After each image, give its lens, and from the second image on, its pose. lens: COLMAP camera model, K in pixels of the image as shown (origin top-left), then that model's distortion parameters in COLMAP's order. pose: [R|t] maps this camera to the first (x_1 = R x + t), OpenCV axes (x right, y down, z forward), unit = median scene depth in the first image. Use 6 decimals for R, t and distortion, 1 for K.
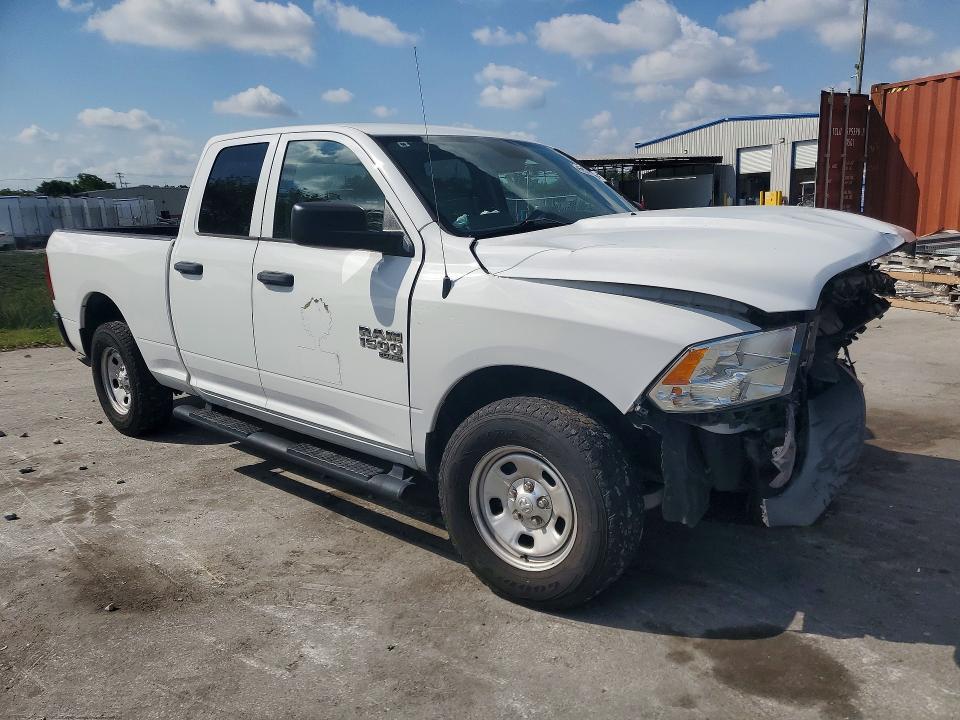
lens RADIAL K [[732.1, 0, 480.5], [0, 732.1, 327.3], [0, 0, 1]] dist [-0.000010, 0.002806]
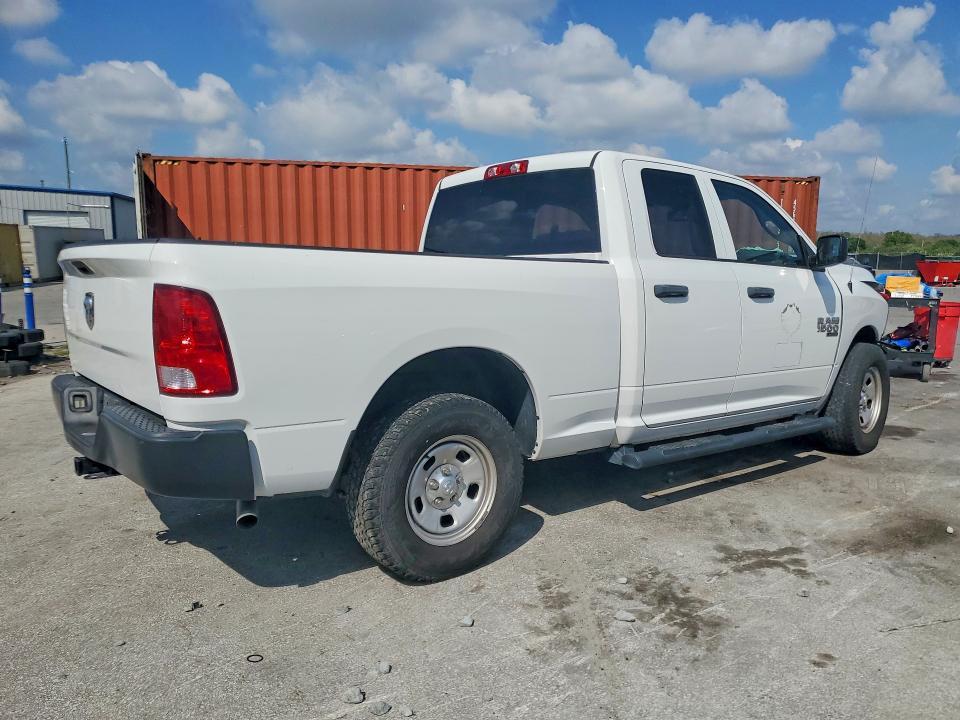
lens RADIAL K [[747.3, 0, 477.8], [0, 747.3, 325.2], [0, 0, 1]] dist [0.008962, 0.004134]
pose [[0.196562, -0.047154, 0.979357, -1.531872], [0.149300, 0.988635, 0.017635, -0.100756], [-0.969058, 0.142752, 0.201368, 1.163254]]
